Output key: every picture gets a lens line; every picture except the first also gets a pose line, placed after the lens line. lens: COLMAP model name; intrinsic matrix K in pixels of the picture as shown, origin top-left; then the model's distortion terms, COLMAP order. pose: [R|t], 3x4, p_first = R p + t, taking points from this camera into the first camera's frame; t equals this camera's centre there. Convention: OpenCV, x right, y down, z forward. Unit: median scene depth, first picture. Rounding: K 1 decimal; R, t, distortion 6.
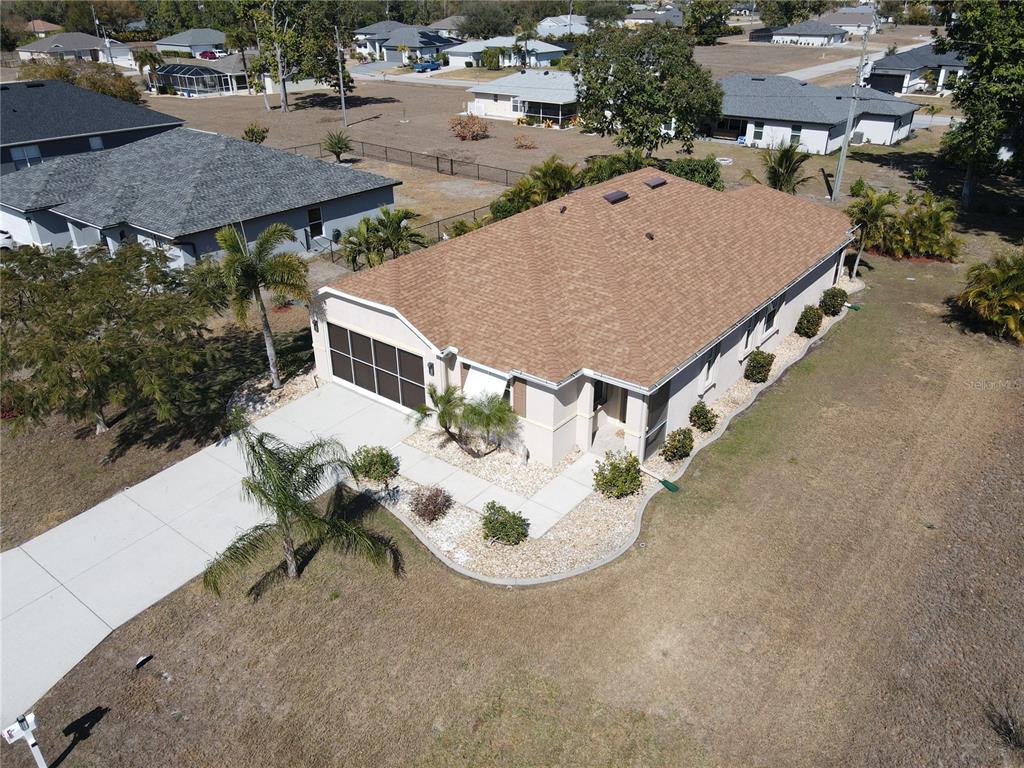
lens RADIAL K [[747.6, 0, 514.8], [0, 747.6, 385.5], [0, 0, 1]] dist [0.011088, 0.004152]
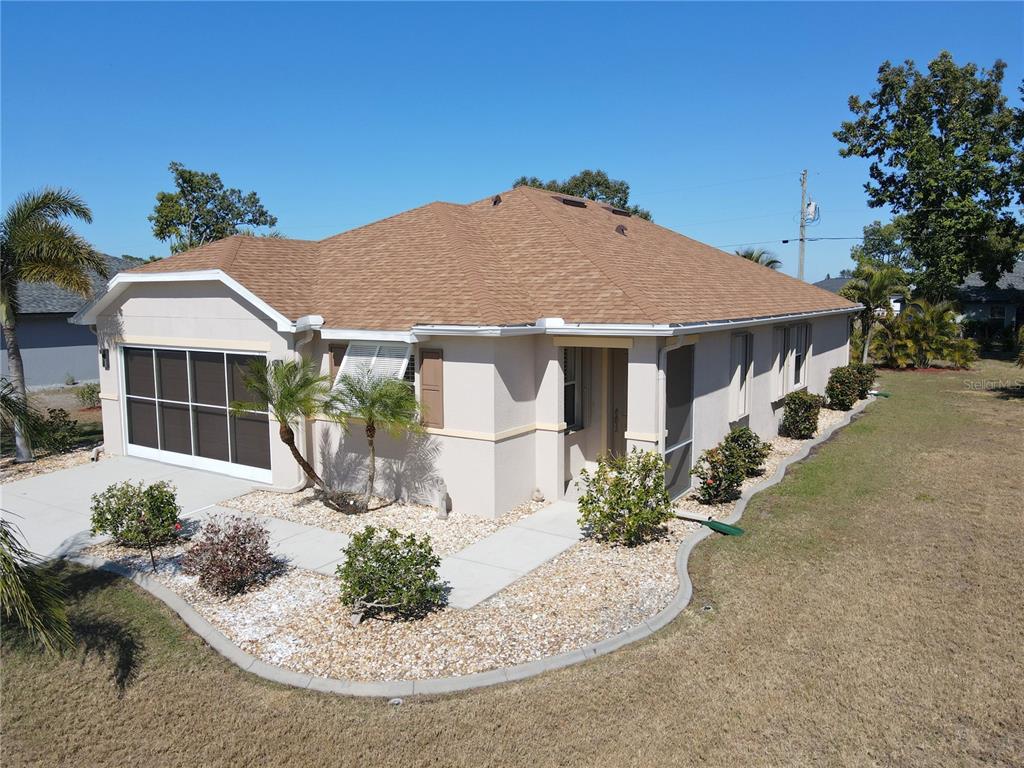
lens RADIAL K [[747.6, 0, 510.7], [0, 747.6, 388.1], [0, 0, 1]] dist [0.011088, 0.004152]
pose [[0.995957, -0.011746, 0.089059, 0.013654], [0.042265, 0.936097, -0.349193, 0.185527], [-0.079266, 0.351545, 0.932809, 0.424681]]
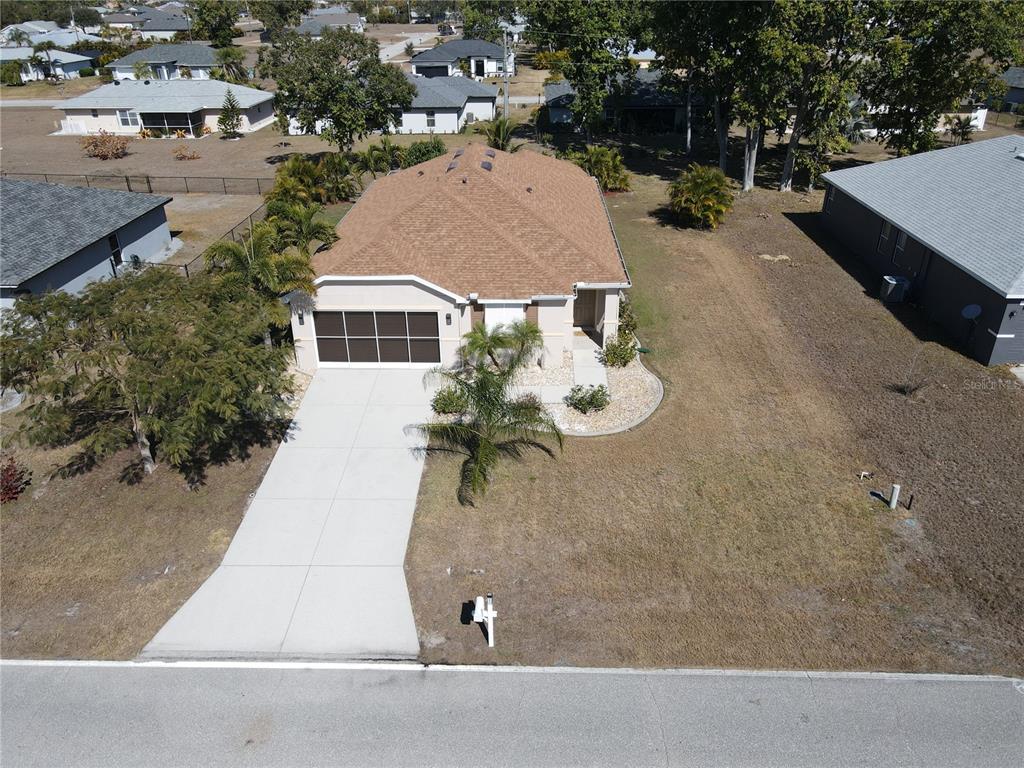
lens RADIAL K [[747.6, 0, 516.3], [0, 747.6, 381.1], [0, 0, 1]] dist [0.011088, 0.004152]
pose [[0.803097, -0.280309, 0.525796, -0.639343], [0.283280, 0.955945, 0.076947, 0.010701], [-0.524201, 0.087152, 0.847123, -0.060061]]
